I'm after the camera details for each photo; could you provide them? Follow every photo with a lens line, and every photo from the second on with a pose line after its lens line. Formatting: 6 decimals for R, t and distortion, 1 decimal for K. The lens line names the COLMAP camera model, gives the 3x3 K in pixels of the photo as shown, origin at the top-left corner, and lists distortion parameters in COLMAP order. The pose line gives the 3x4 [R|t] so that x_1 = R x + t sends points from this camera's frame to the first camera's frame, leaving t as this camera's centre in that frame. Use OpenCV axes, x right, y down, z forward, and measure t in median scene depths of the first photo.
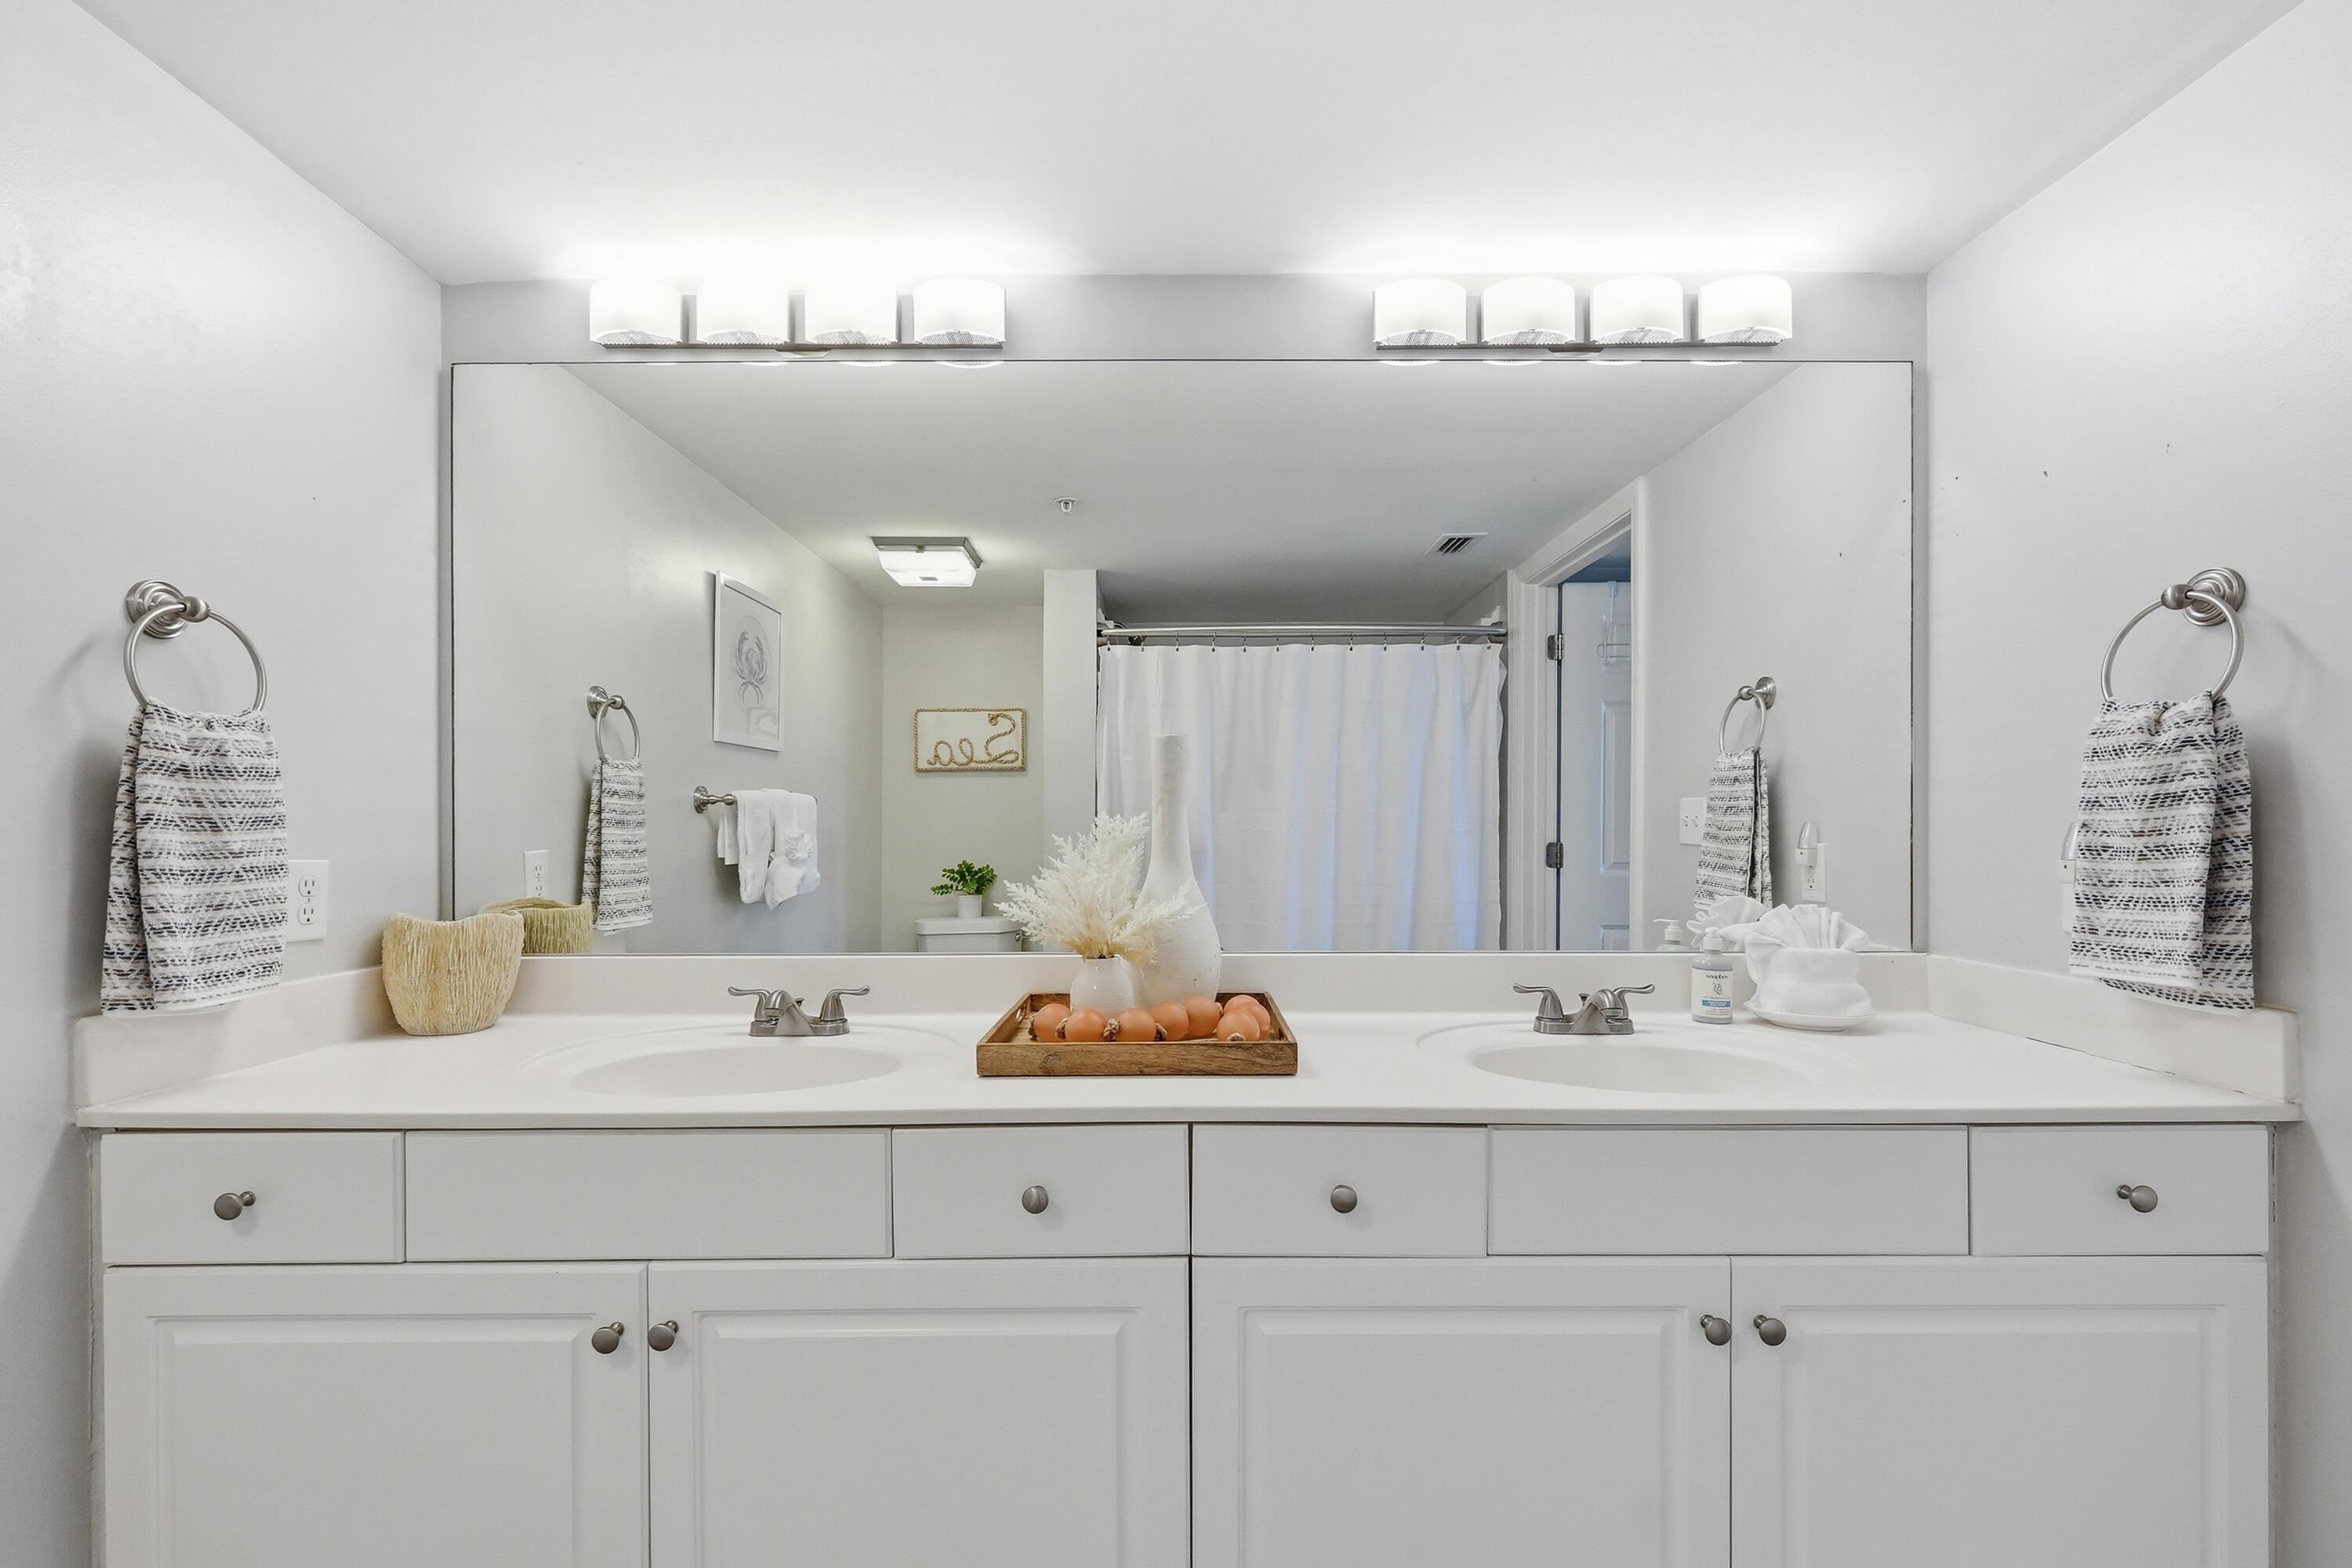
lens RADIAL K [[1016.0, 0, 1175.5], [0, 1016.0, 833.9], [0, 0, 1]] dist [-0.001351, 0.006044]
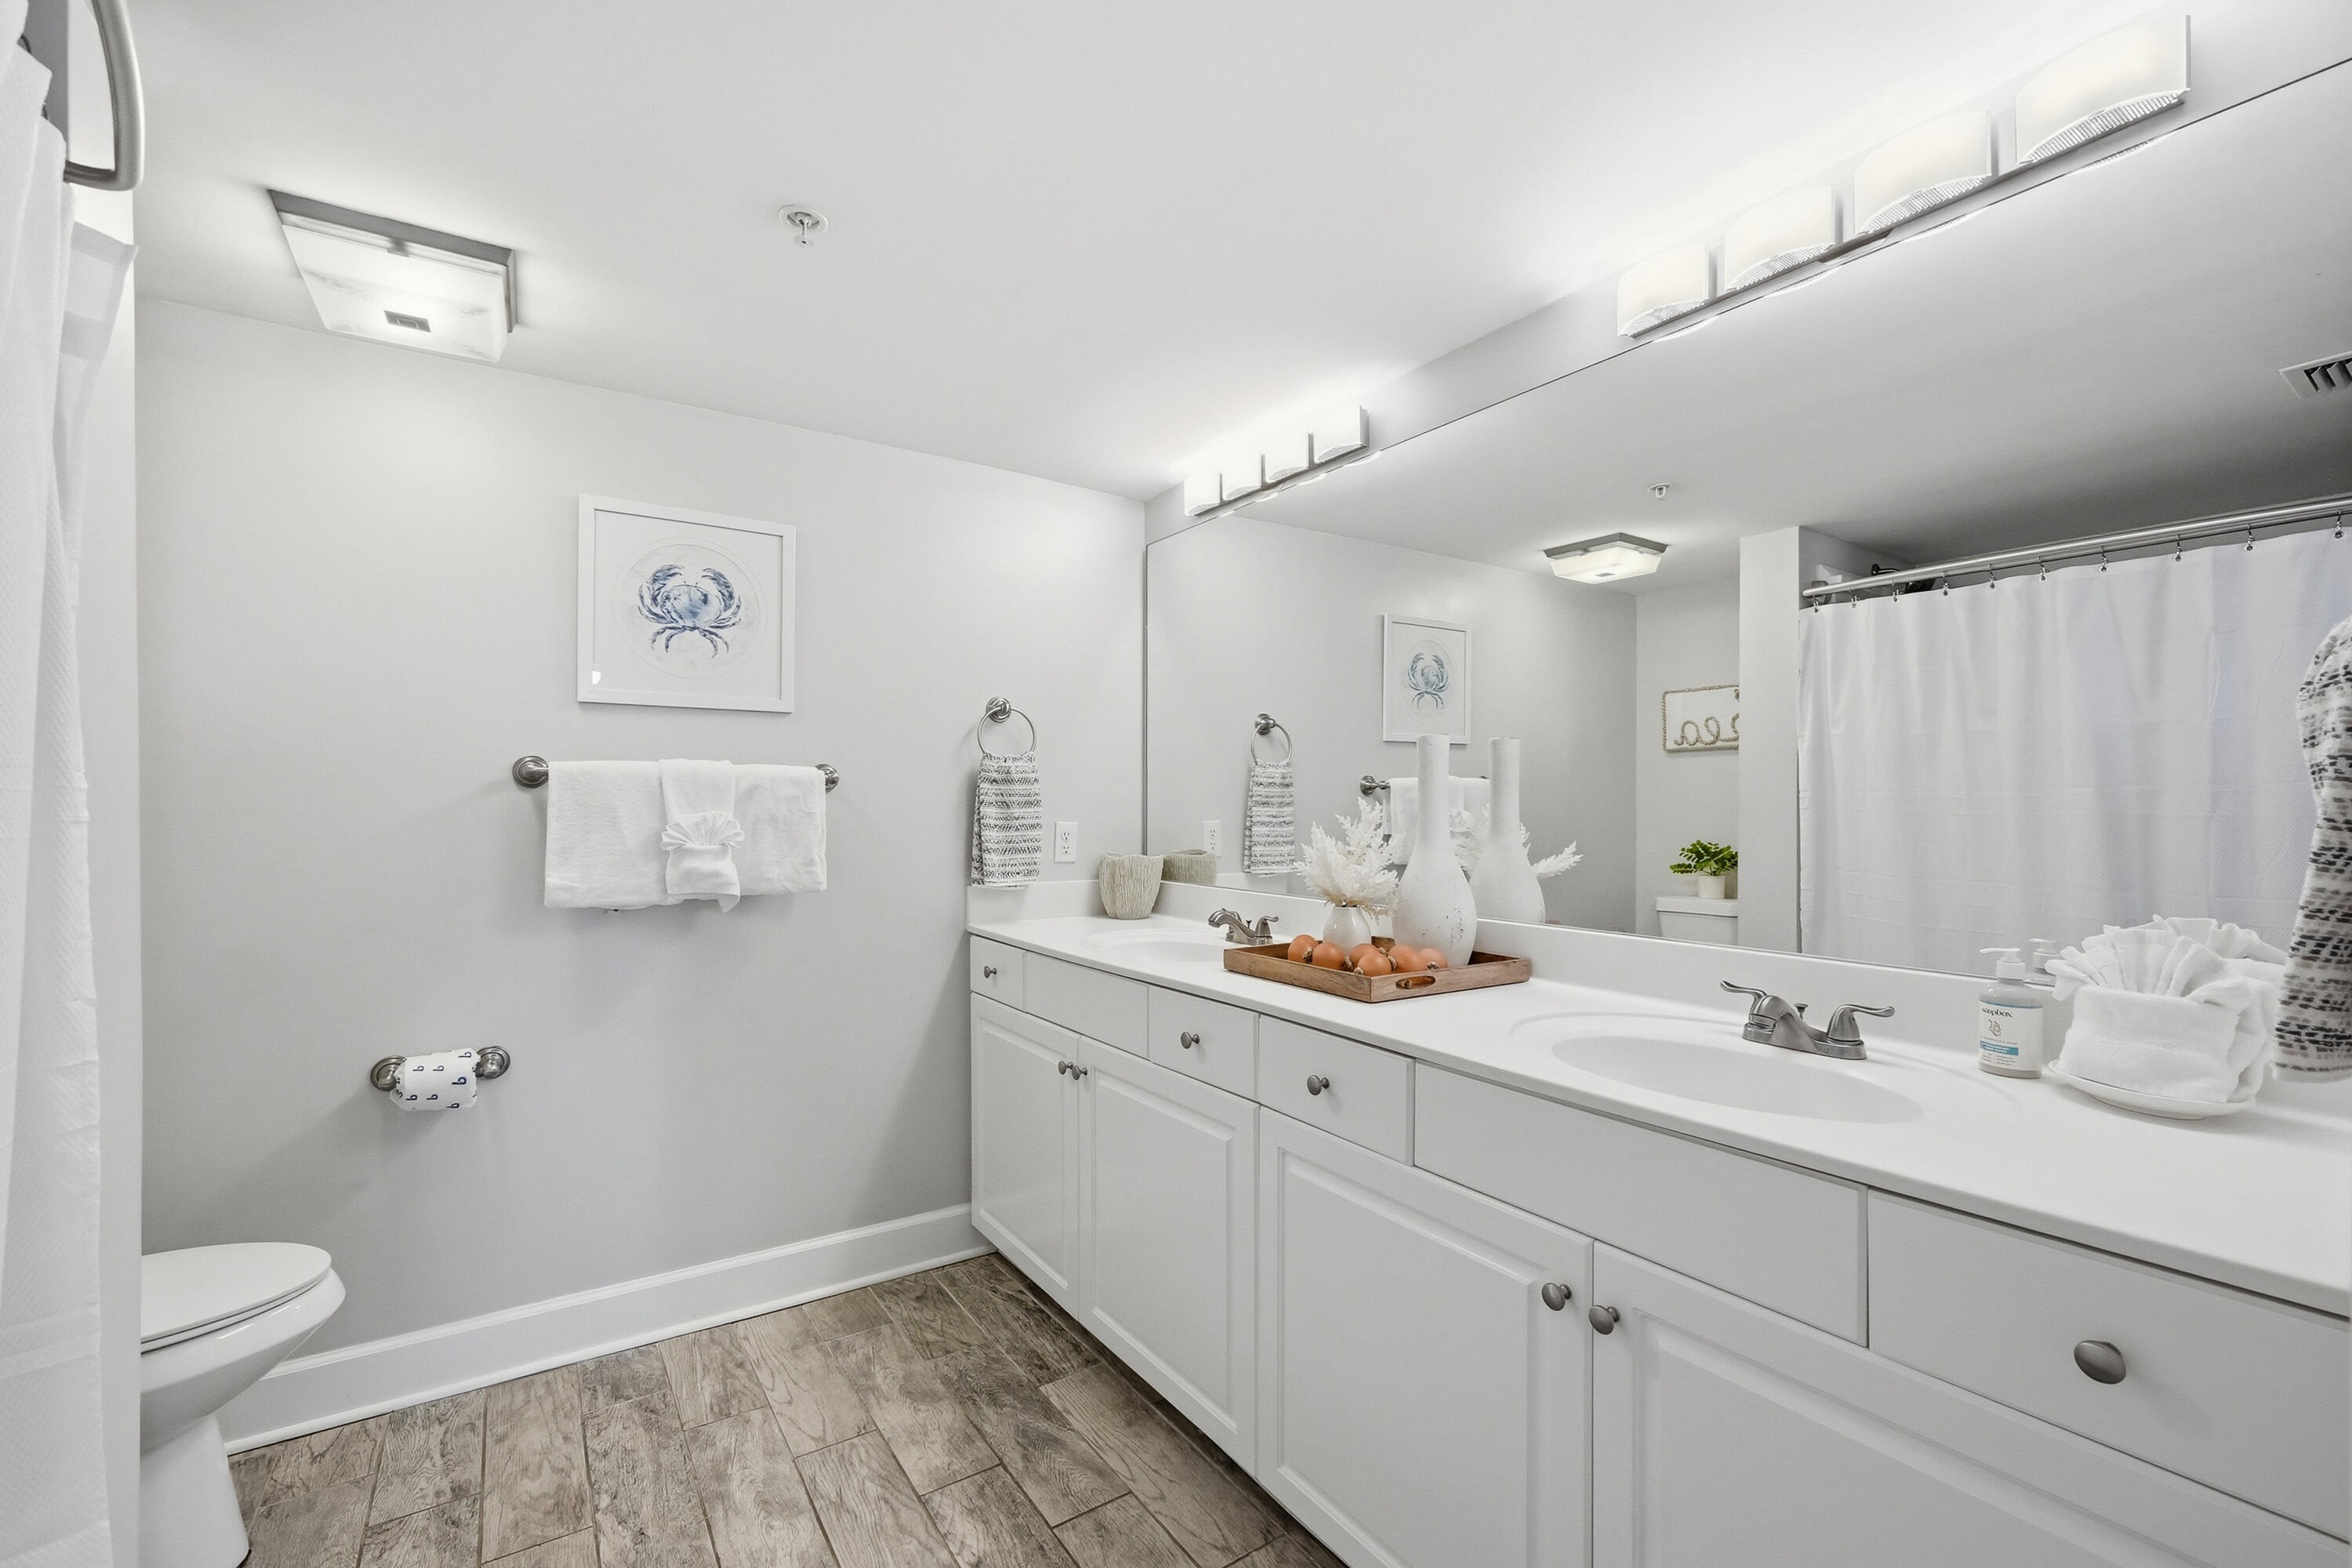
lens RADIAL K [[1010.3, 0, 1173.9], [0, 1010.3, 826.3], [0, 0, 1]] dist [-0.003846, 0.005230]
pose [[0.547722, 0.022163, -0.836367, 0.828532], [-0.009265, 0.999748, 0.020425, -0.007971], [0.836609, -0.003439, 0.547790, 0.074976]]
